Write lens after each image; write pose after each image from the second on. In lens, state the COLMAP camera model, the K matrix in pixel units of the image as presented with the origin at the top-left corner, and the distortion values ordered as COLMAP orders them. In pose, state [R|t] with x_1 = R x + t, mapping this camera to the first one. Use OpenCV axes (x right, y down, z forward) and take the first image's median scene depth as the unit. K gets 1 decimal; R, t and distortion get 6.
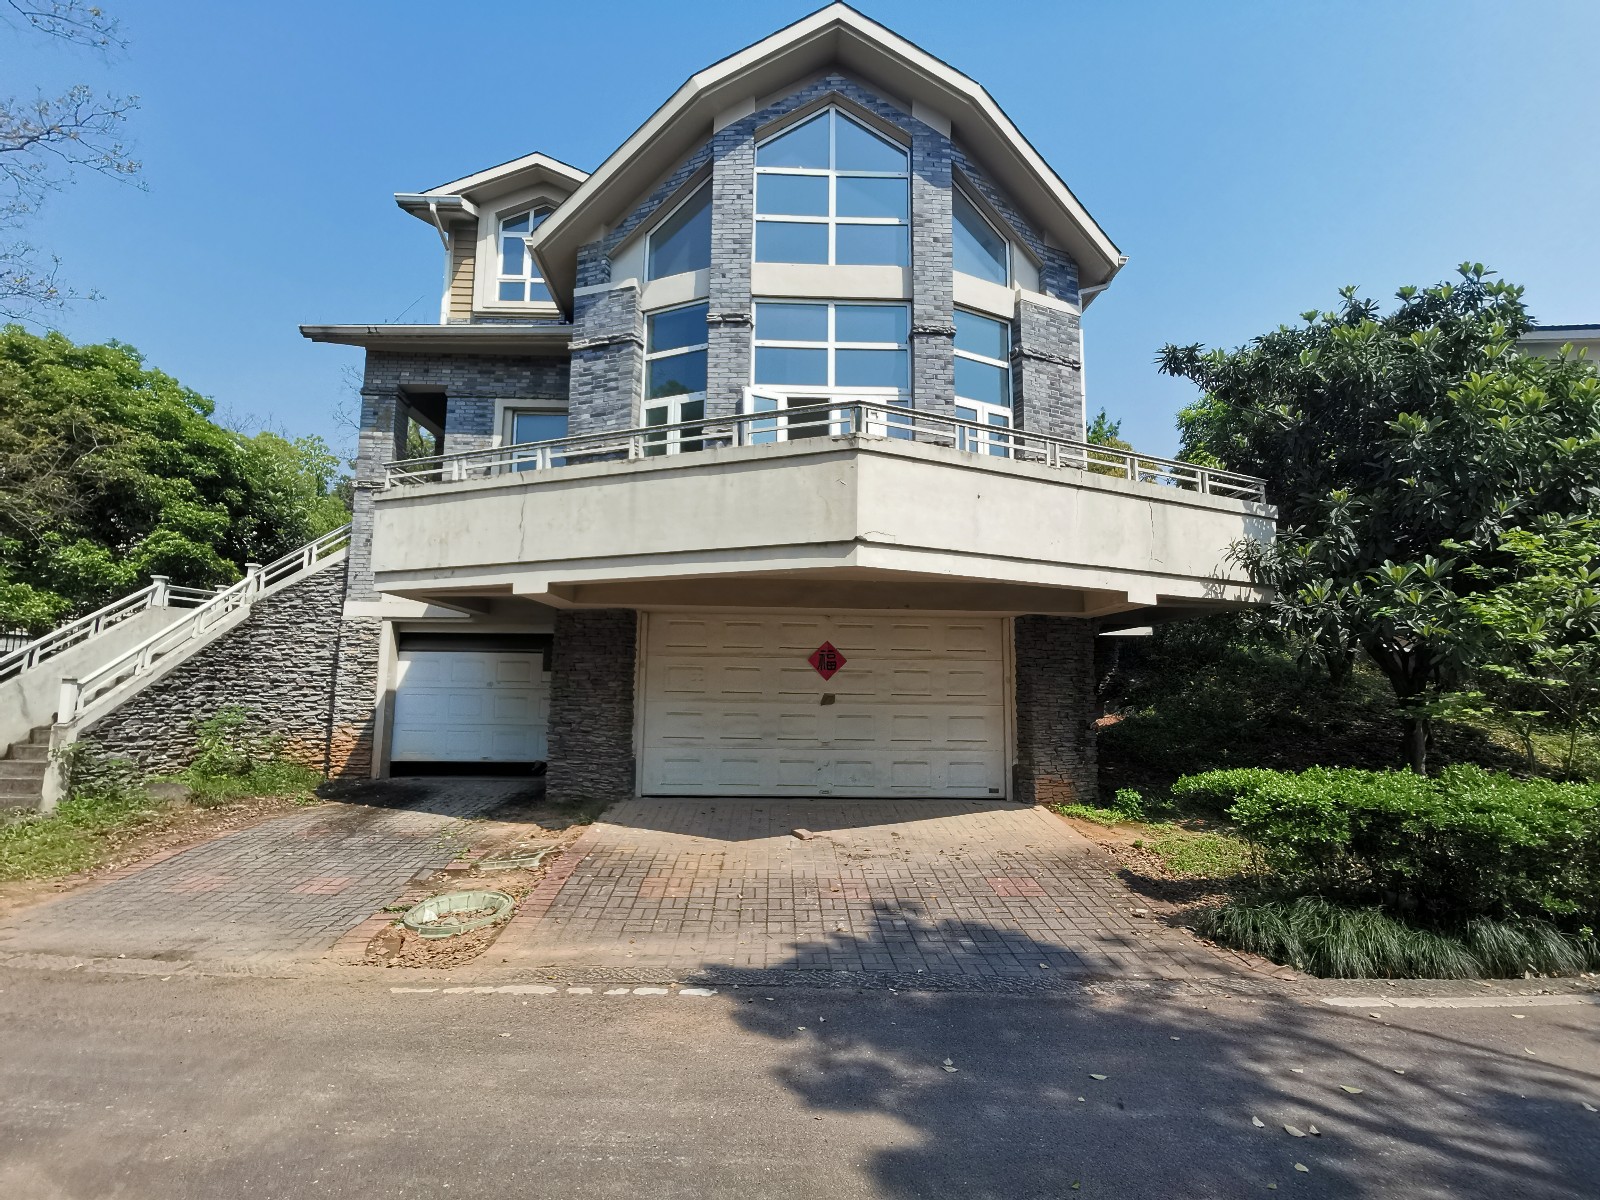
lens RADIAL K [[778.5, 0, 799.6], [0, 778.5, 599.5], [0, 0, 1]] dist [0.002282, -0.000245]
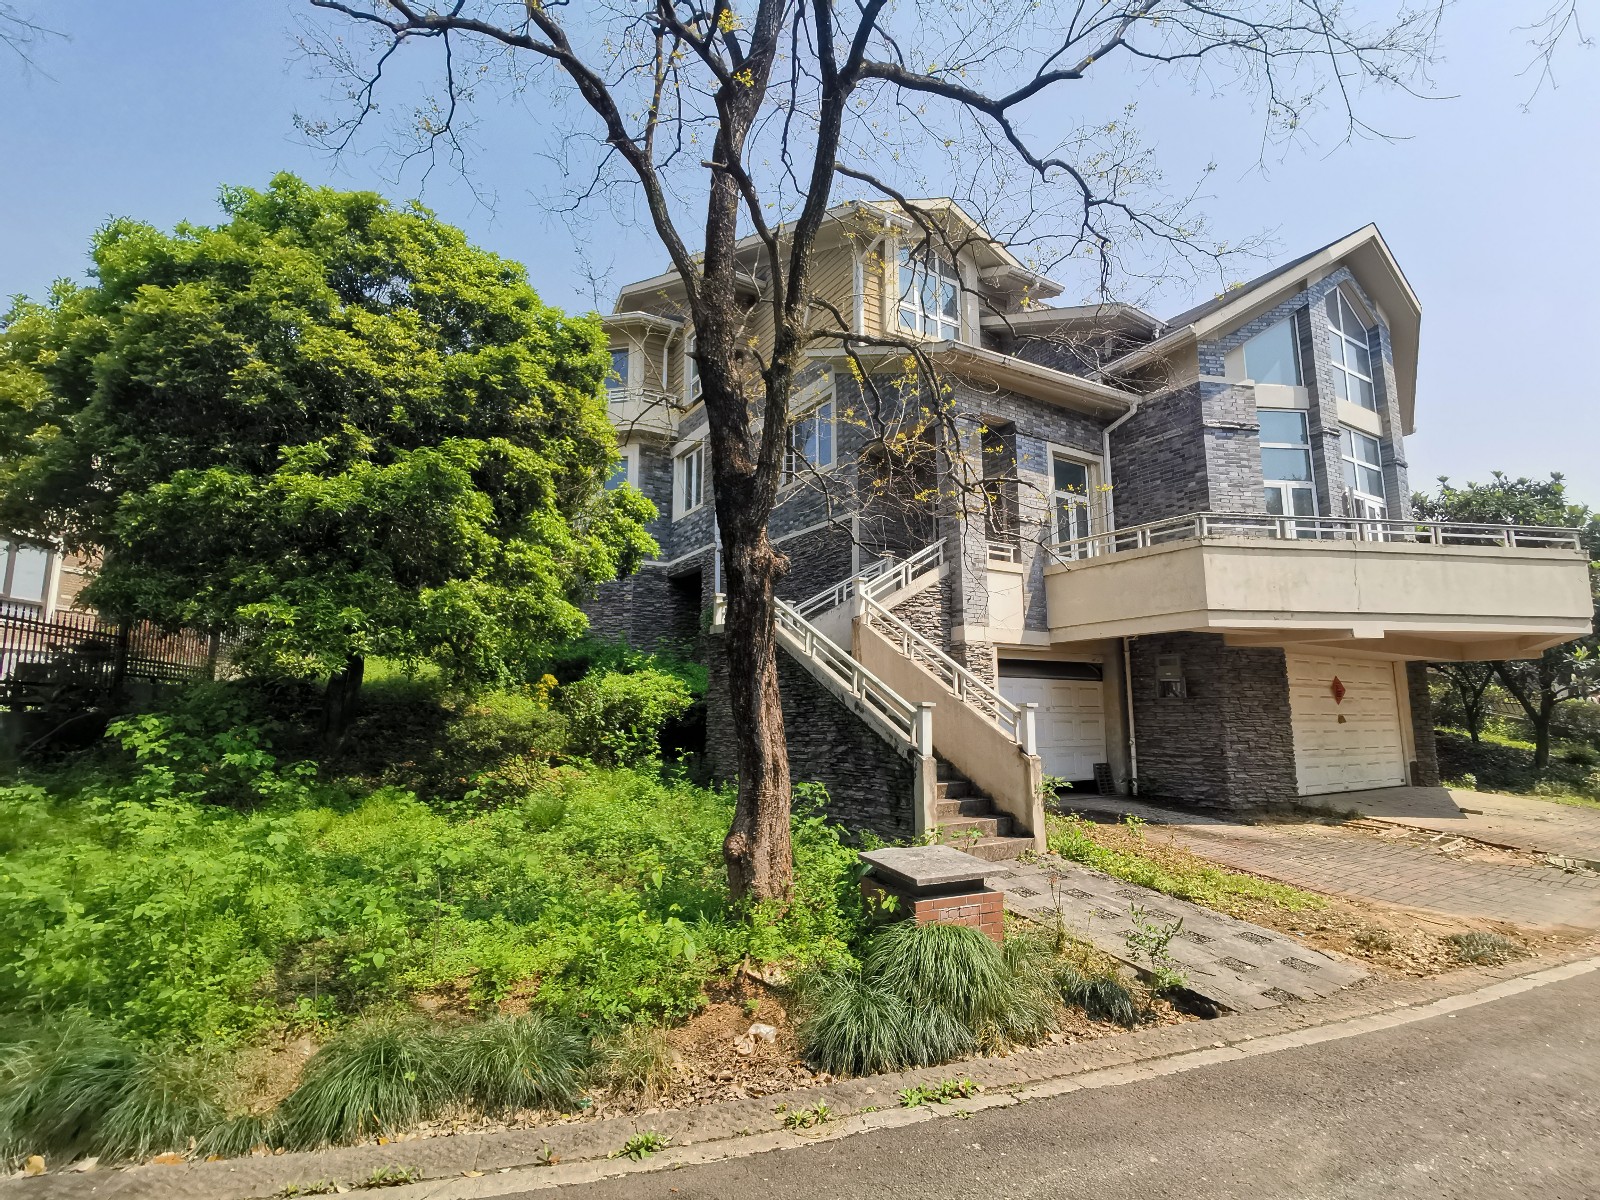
lens RADIAL K [[778.5, 0, 799.2], [0, 778.5, 599.7], [0, 0, 1]] dist [0.002282, -0.000245]
pose [[0.863588, 0.063586, 0.500173, -1.432617], [-0.050588, 0.997937, -0.039520, 0.022295], [-0.501655, 0.008826, 0.865023, 0.291189]]
